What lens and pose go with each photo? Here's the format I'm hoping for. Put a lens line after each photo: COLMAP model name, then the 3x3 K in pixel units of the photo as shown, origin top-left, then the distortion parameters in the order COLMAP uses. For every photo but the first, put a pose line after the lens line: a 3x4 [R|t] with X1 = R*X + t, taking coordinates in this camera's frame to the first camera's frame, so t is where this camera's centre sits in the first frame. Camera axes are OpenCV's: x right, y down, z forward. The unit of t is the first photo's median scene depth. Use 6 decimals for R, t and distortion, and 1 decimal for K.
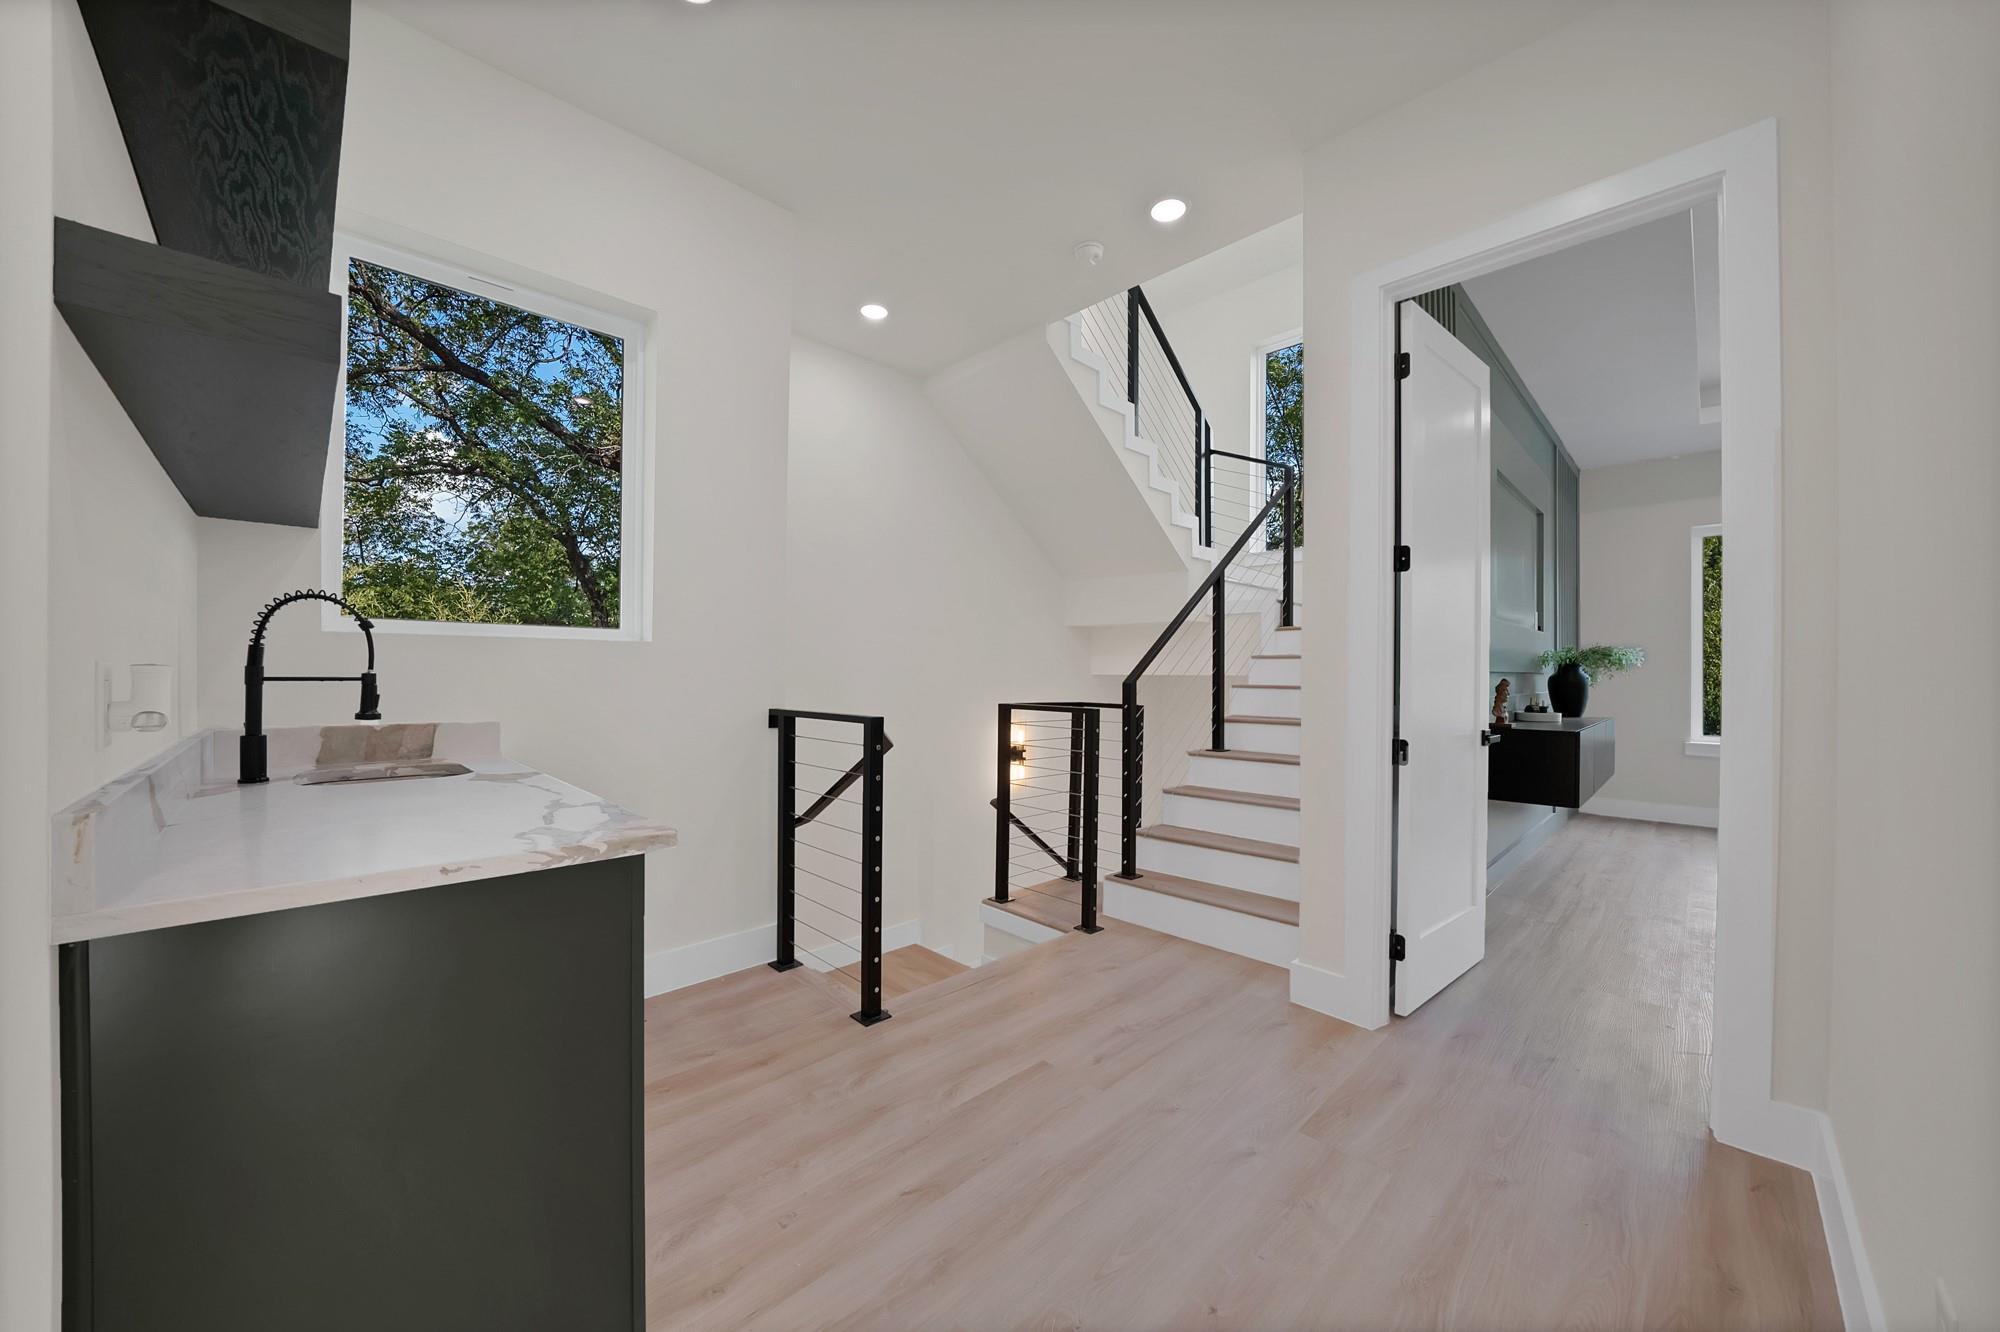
lens RADIAL K [[720.8, 0, 988.9], [0, 720.8, 670.1], [0, 0, 1]] dist [-0.025024, 0.001397]
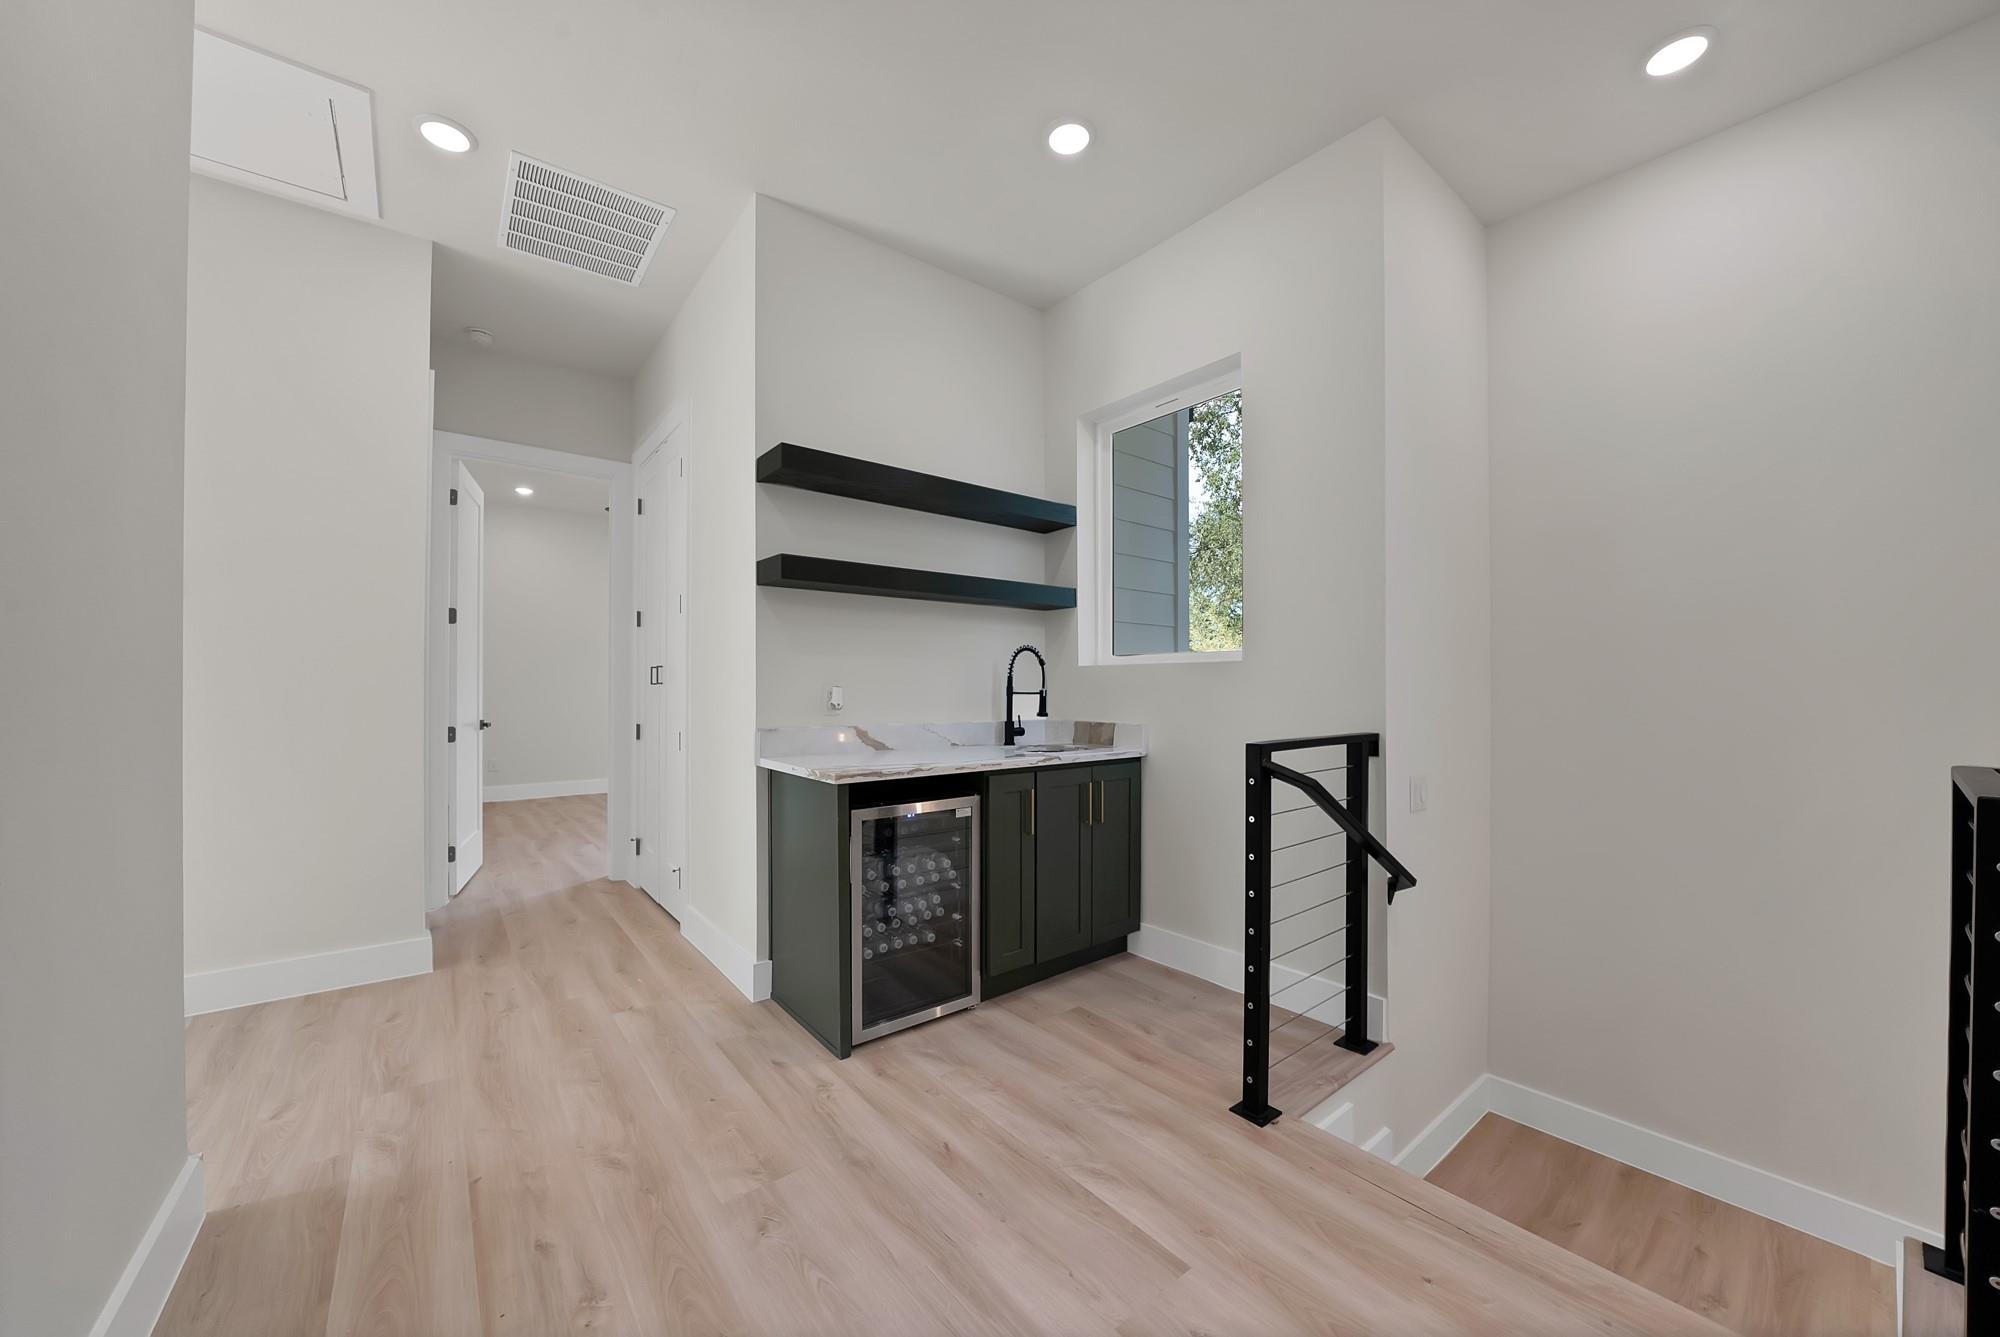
lens RADIAL K [[720.8, 0, 1001.0], [0, 720.8, 676.3], [0, 0, 1]] dist [-0.025024, 0.001397]
pose [[-0.092245, -0.018423, -0.995566, 0.917505], [0.002850, 0.999820, -0.018766, 0.003430], [0.995732, -0.004568, -0.092176, 1.065973]]
